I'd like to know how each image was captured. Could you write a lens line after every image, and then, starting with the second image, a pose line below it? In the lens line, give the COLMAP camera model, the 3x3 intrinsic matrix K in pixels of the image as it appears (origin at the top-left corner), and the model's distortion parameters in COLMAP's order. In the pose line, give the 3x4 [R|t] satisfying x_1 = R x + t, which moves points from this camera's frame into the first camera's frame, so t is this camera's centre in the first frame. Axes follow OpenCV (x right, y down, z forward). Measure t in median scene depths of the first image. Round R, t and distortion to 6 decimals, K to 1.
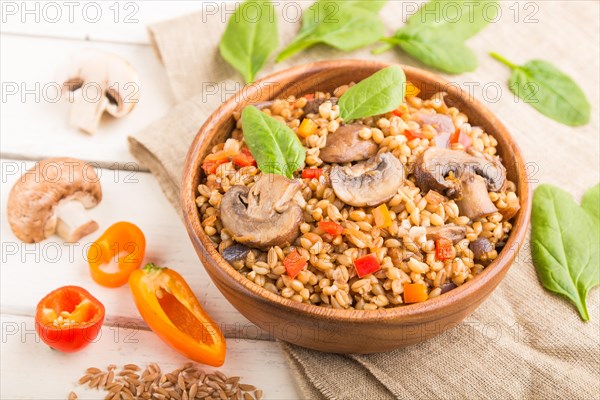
lens RADIAL K [[1312.7, 0, 302.7], [0, 1312.7, 200.8], [0, 0, 1]] dist [-0.034585, 0.000000]
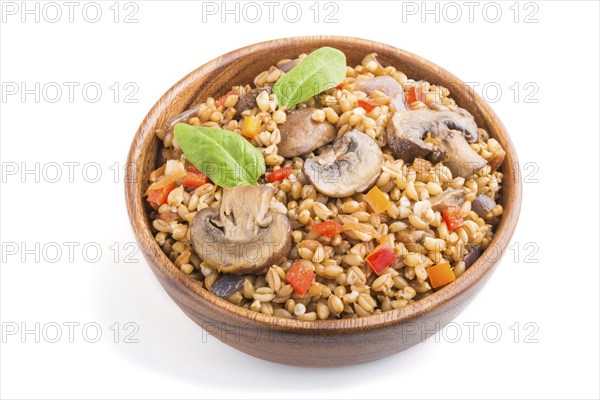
lens RADIAL K [[1210.0, 0, 296.3], [0, 1210.0, 199.1], [0, 0, 1]] dist [-0.084005, 0.000000]
pose [[0.943975, -0.257059, 0.206958, -0.151643], [0.255130, 0.966220, 0.036428, -0.031031], [-0.209331, 0.018414, 0.977671, 0.210058]]
